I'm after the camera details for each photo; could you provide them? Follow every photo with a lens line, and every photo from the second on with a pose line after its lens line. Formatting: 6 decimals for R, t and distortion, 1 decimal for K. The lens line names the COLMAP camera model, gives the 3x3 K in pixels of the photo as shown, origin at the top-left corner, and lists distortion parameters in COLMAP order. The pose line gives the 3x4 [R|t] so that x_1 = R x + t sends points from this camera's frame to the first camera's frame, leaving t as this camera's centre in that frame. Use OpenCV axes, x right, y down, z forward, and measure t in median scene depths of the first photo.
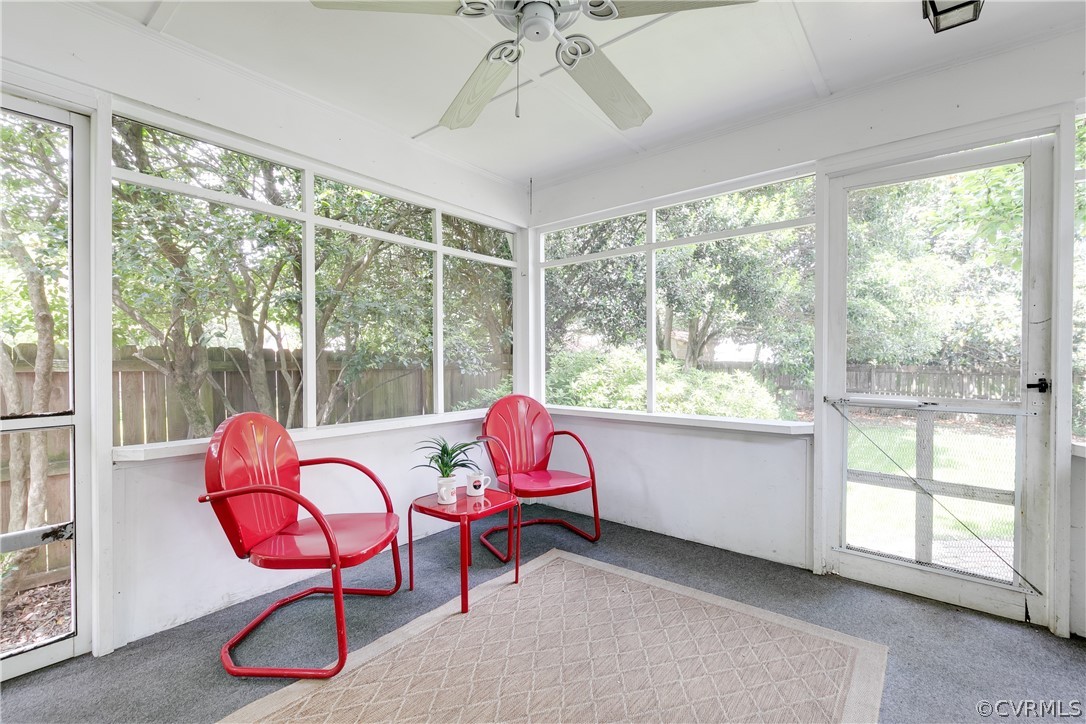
lens RADIAL K [[496.0, 0, 543.6], [0, 496.0, 363.2], [0, 0, 1]] dist [0.008532, -0.000497]
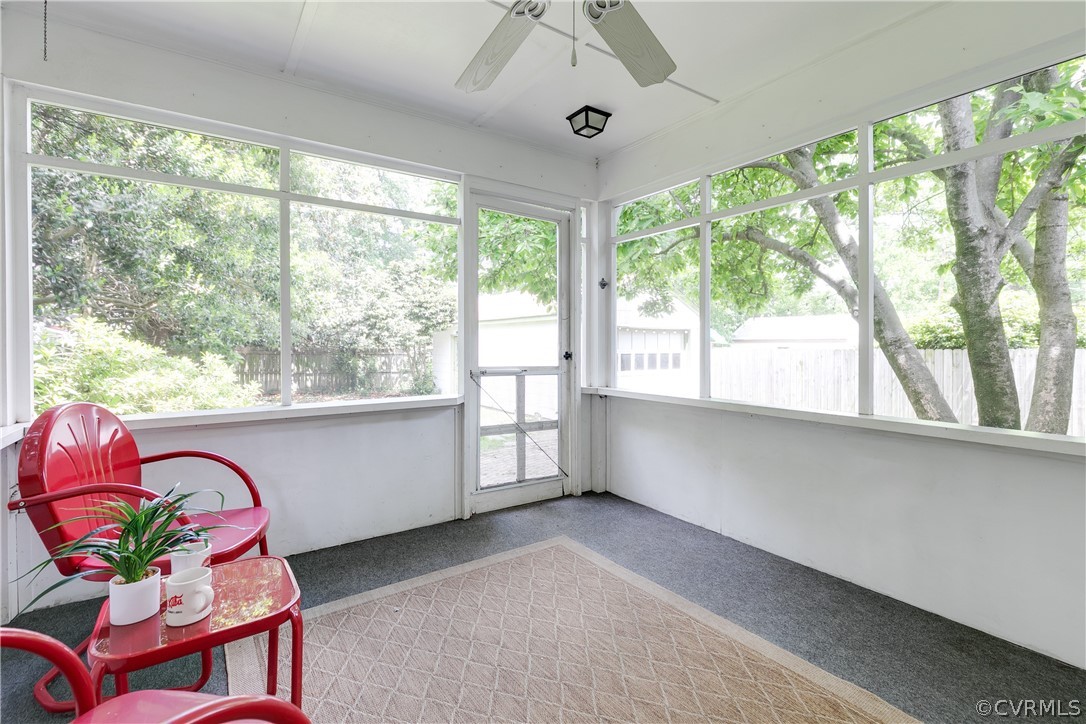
lens RADIAL K [[496.0, 0, 556.7], [0, 496.0, 346.6], [0, 0, 1]] dist [0.008532, -0.000497]
pose [[0.263464, -0.006042, 0.964650, -0.605621], [0.003597, 0.999980, 0.005281, 0.002559], [-0.964662, 0.002079, 0.263481, 0.526320]]
